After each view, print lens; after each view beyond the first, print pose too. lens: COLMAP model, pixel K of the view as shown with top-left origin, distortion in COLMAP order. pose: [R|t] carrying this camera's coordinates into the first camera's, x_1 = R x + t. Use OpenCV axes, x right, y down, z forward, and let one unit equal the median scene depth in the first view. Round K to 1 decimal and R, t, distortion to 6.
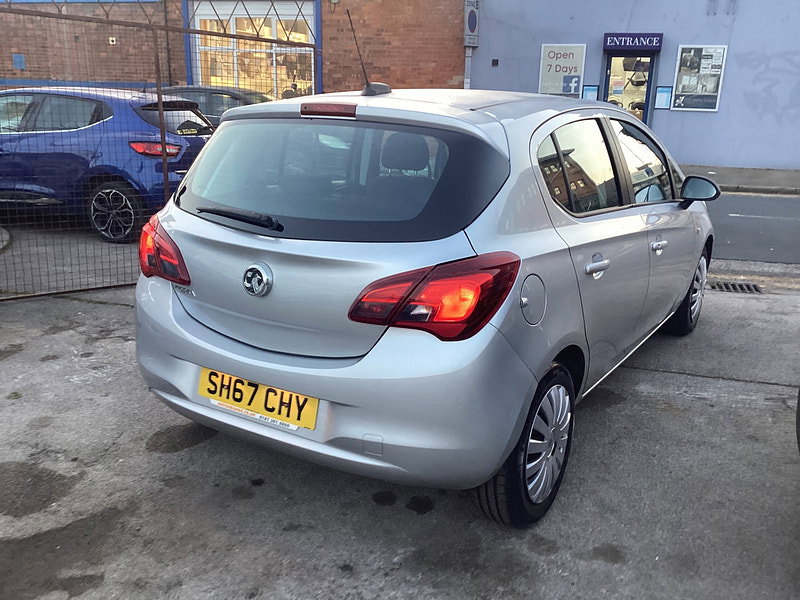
lens RADIAL K [[718.5, 0, 403.1], [0, 718.5, 281.7], [0, 0, 1]] dist [0.071832, -0.122793]
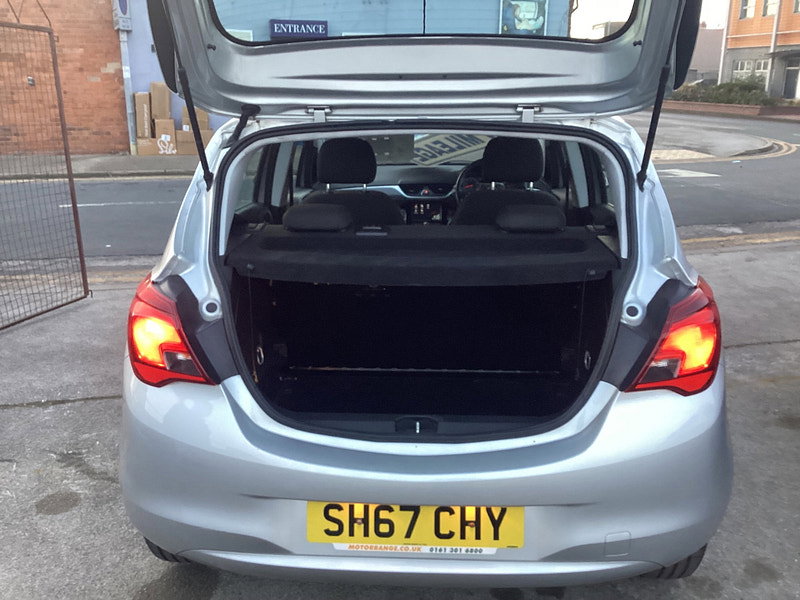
lens RADIAL K [[720.3, 0, 403.7], [0, 720.3, 274.8], [0, 0, 1]] dist [0.074315, -0.127768]
pose [[0.875515, -0.144195, 0.461174, -0.500590], [0.140395, 0.989172, 0.042751, -0.114333], [-0.462345, 0.027318, 0.886279, 0.354533]]
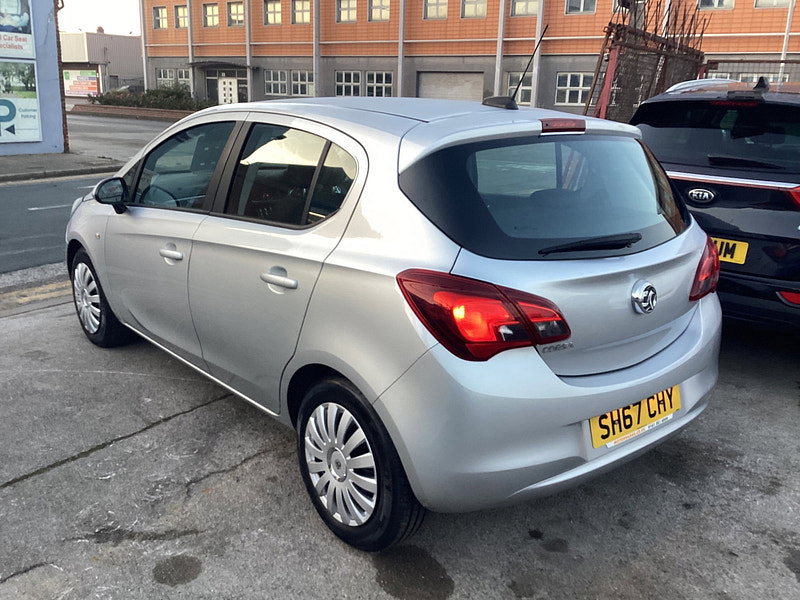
lens RADIAL K [[718.5, 0, 403.1], [0, 718.5, 281.7], [0, 0, 1]] dist [0.071832, -0.122793]
pose [[0.319486, -0.246460, 0.914979, -1.169070], [0.218570, 0.958713, 0.181922, -0.267758], [-0.922039, 0.141866, 0.360164, 0.895535]]
